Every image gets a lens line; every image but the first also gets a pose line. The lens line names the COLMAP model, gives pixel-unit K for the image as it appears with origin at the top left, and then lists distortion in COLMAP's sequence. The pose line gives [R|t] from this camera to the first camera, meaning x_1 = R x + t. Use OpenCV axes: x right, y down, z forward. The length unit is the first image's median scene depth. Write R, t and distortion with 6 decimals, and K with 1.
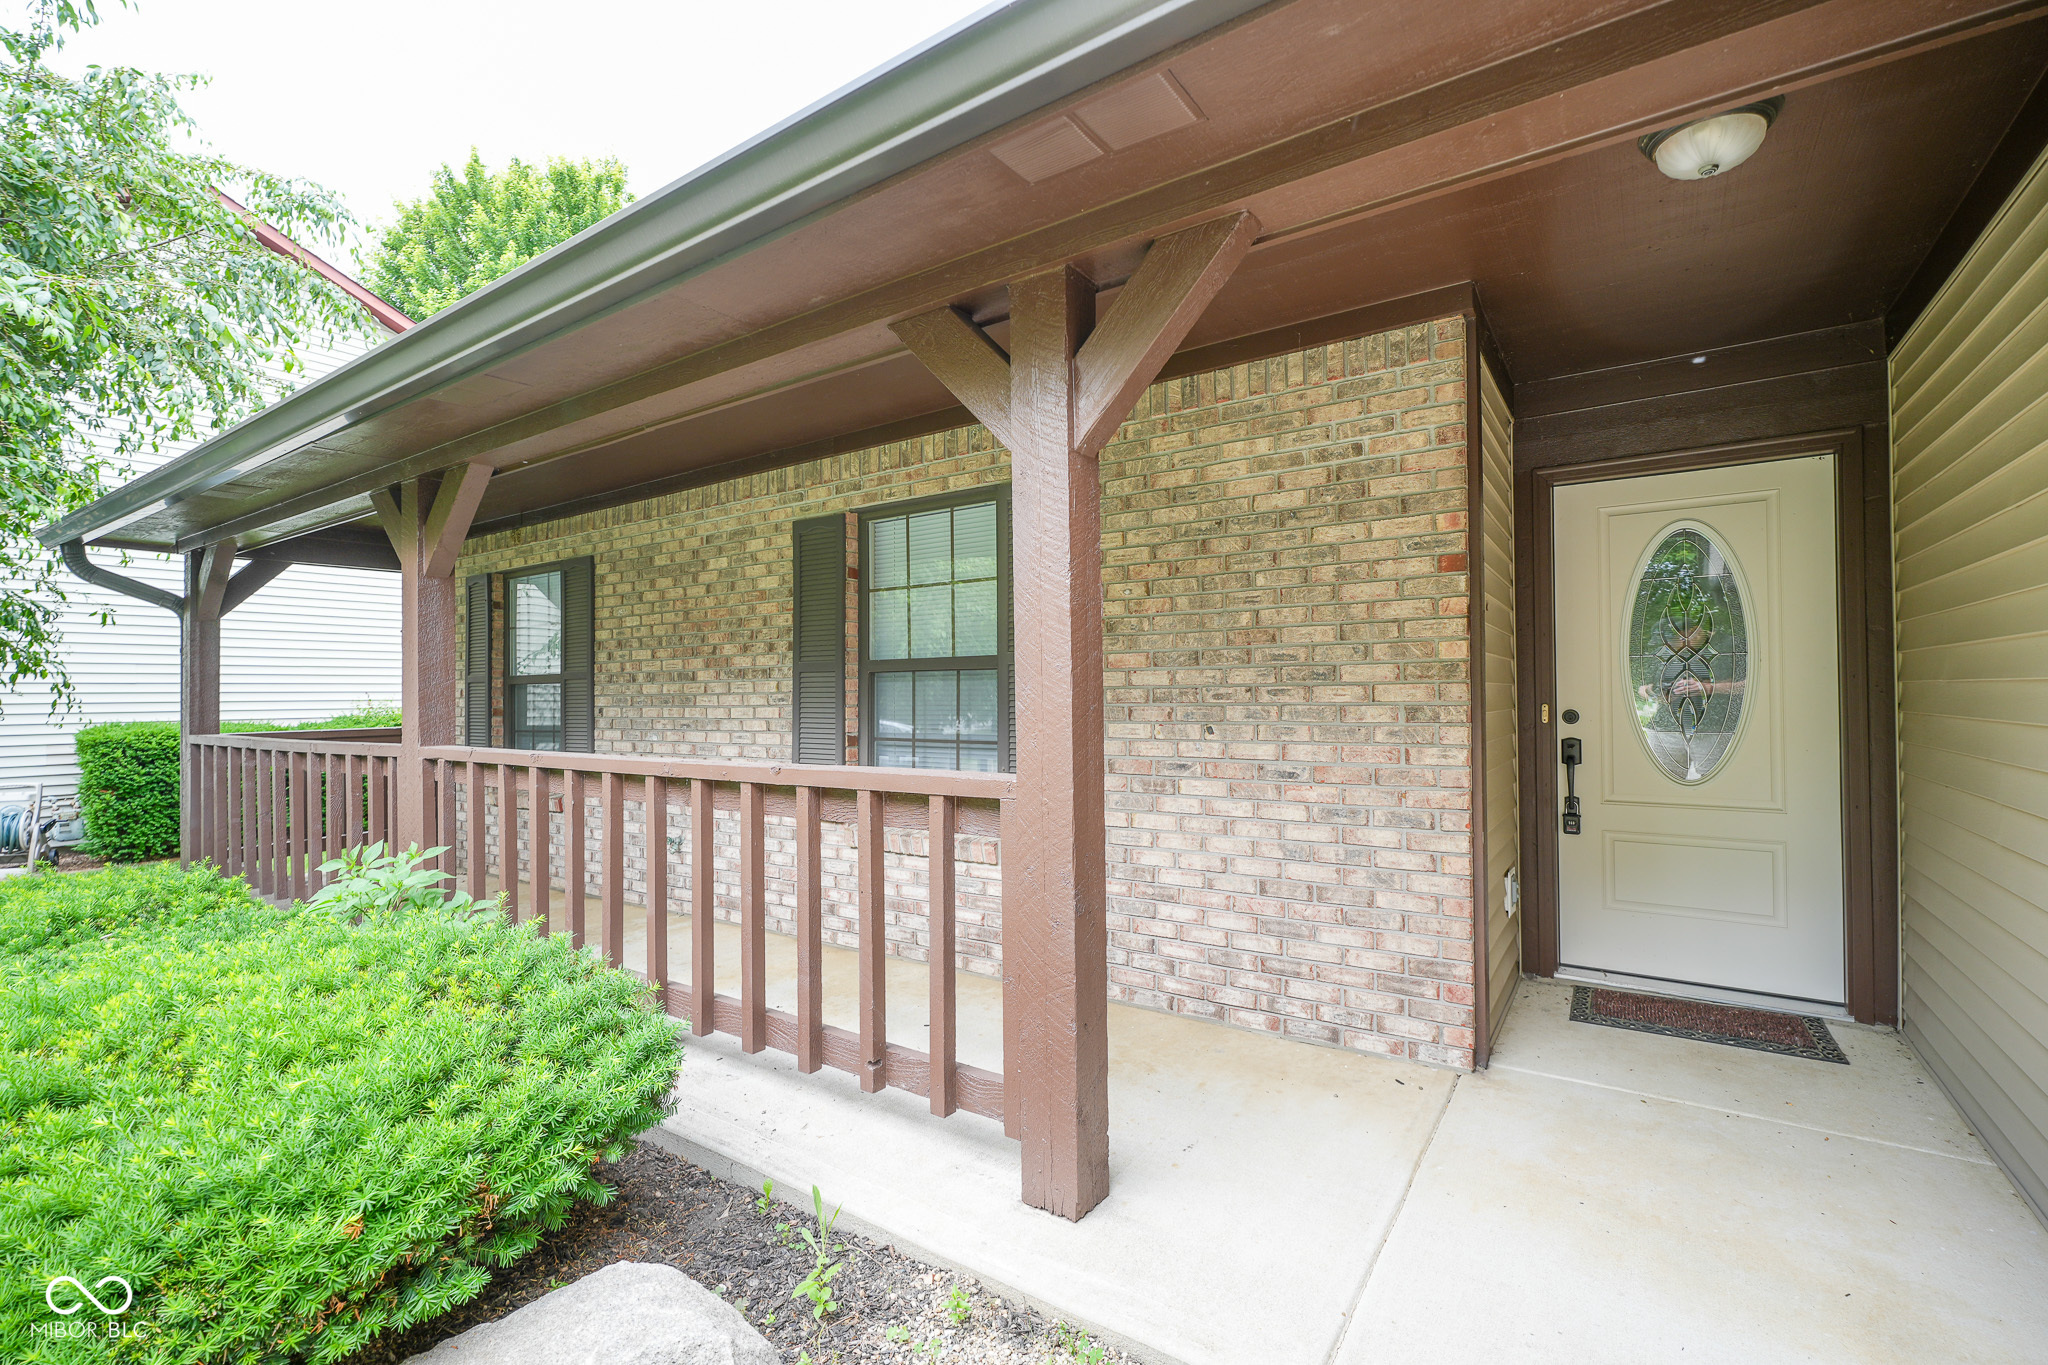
lens RADIAL K [[907.0, 0, 1023.4], [0, 907.0, 686.7], [0, 0, 1]] dist [-0.000763, -0.000008]
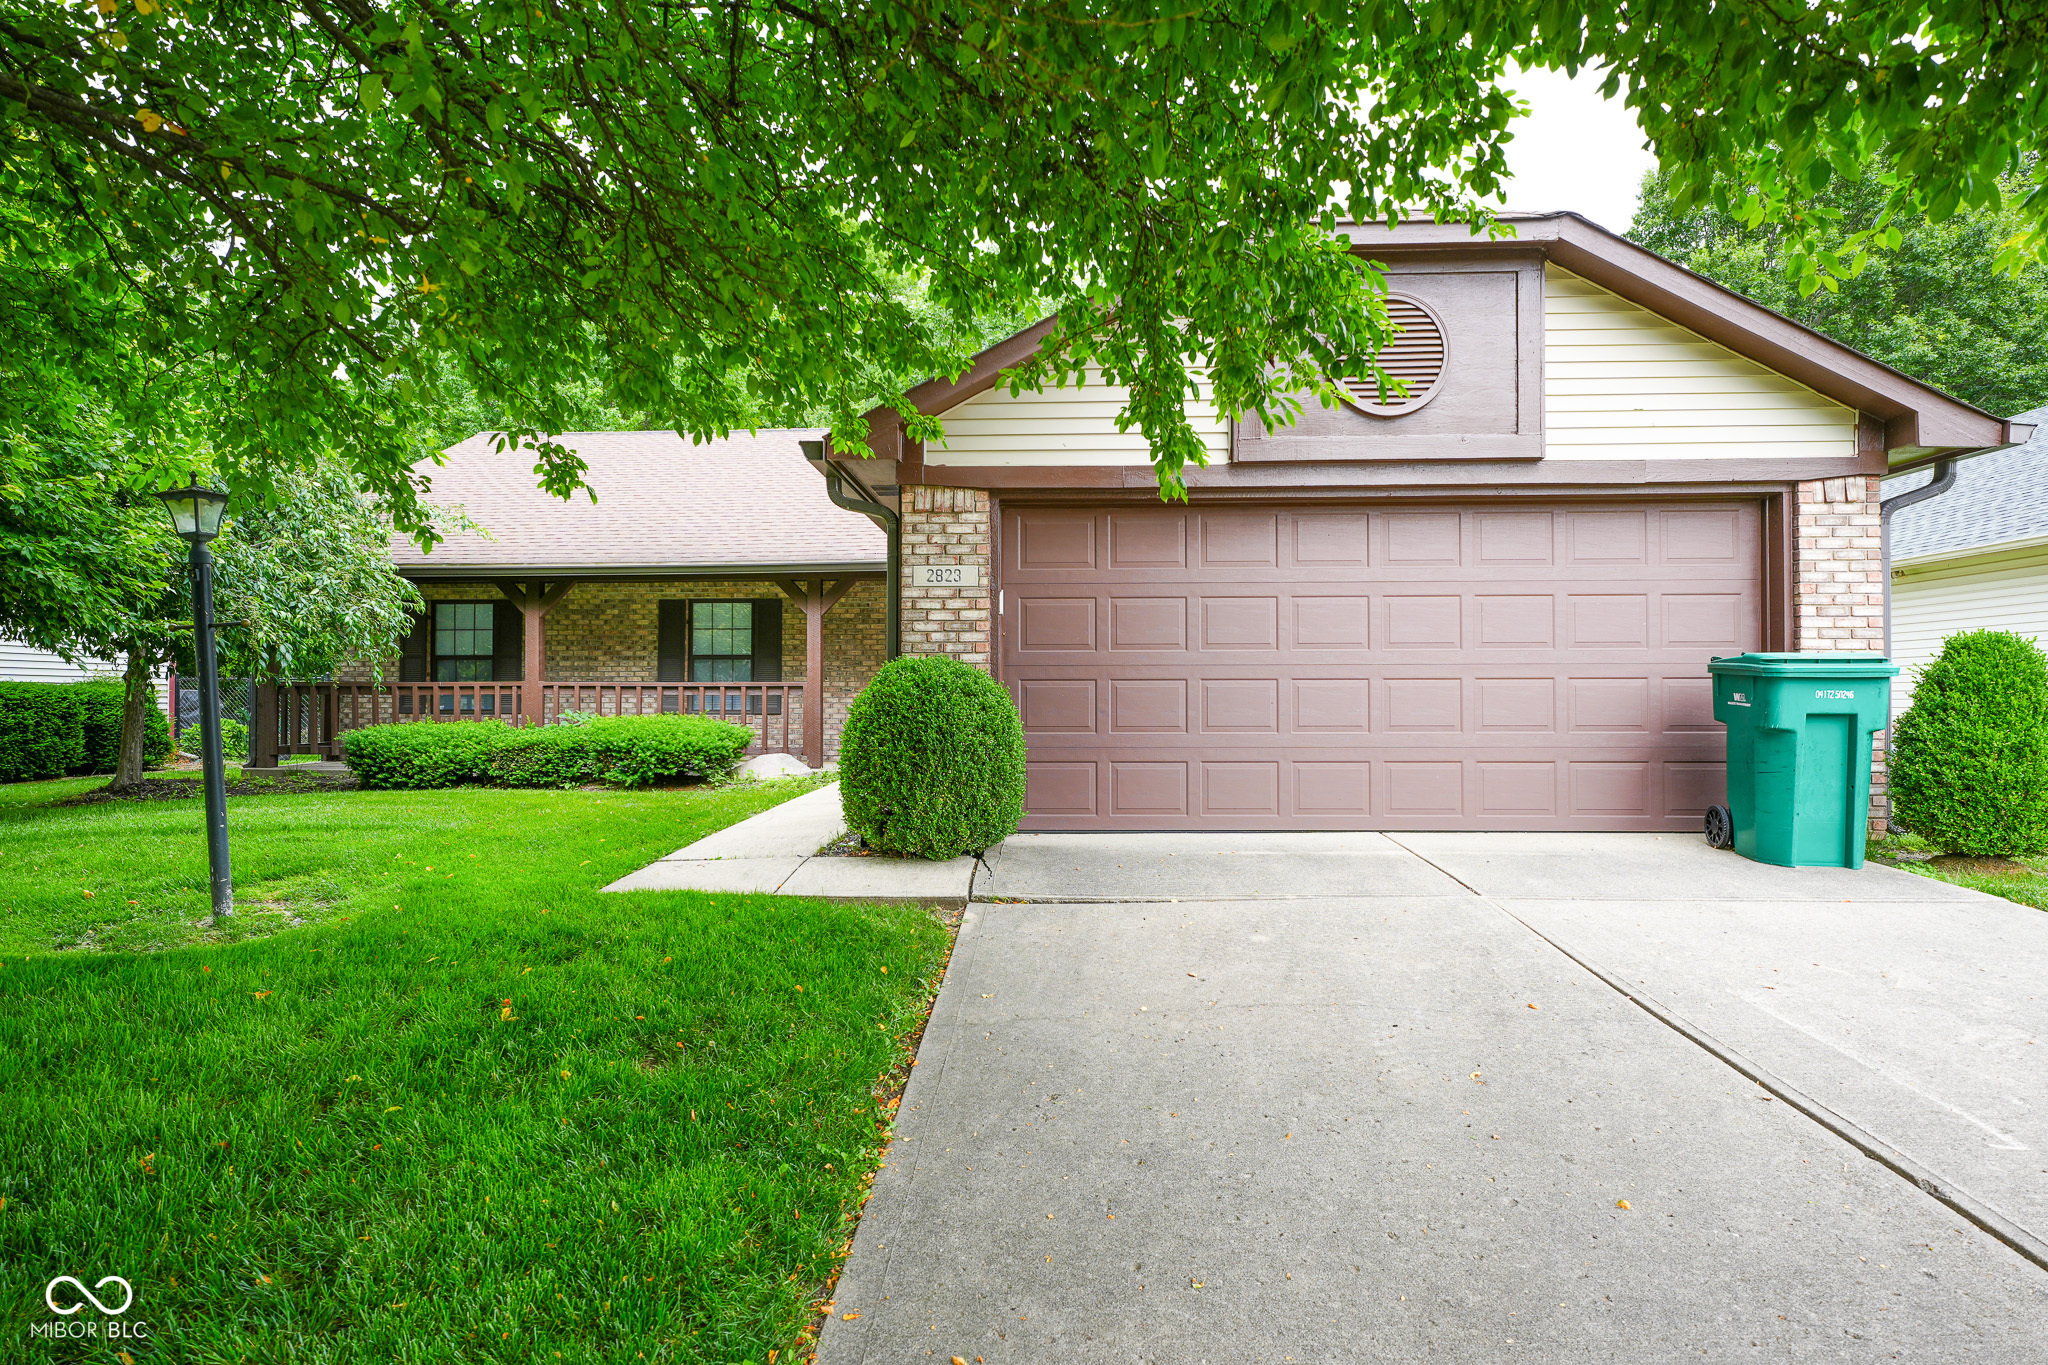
lens RADIAL K [[1048.8, 0, 1022.6], [0, 1048.8, 679.1], [0, 0, 1]] dist [-0.002970, -0.000732]
pose [[0.842298, 0.008268, 0.538949, -1.015575], [-0.013538, 0.999891, 0.005819, 0.012880], [-0.538842, -0.012197, 0.842319, -2.141729]]
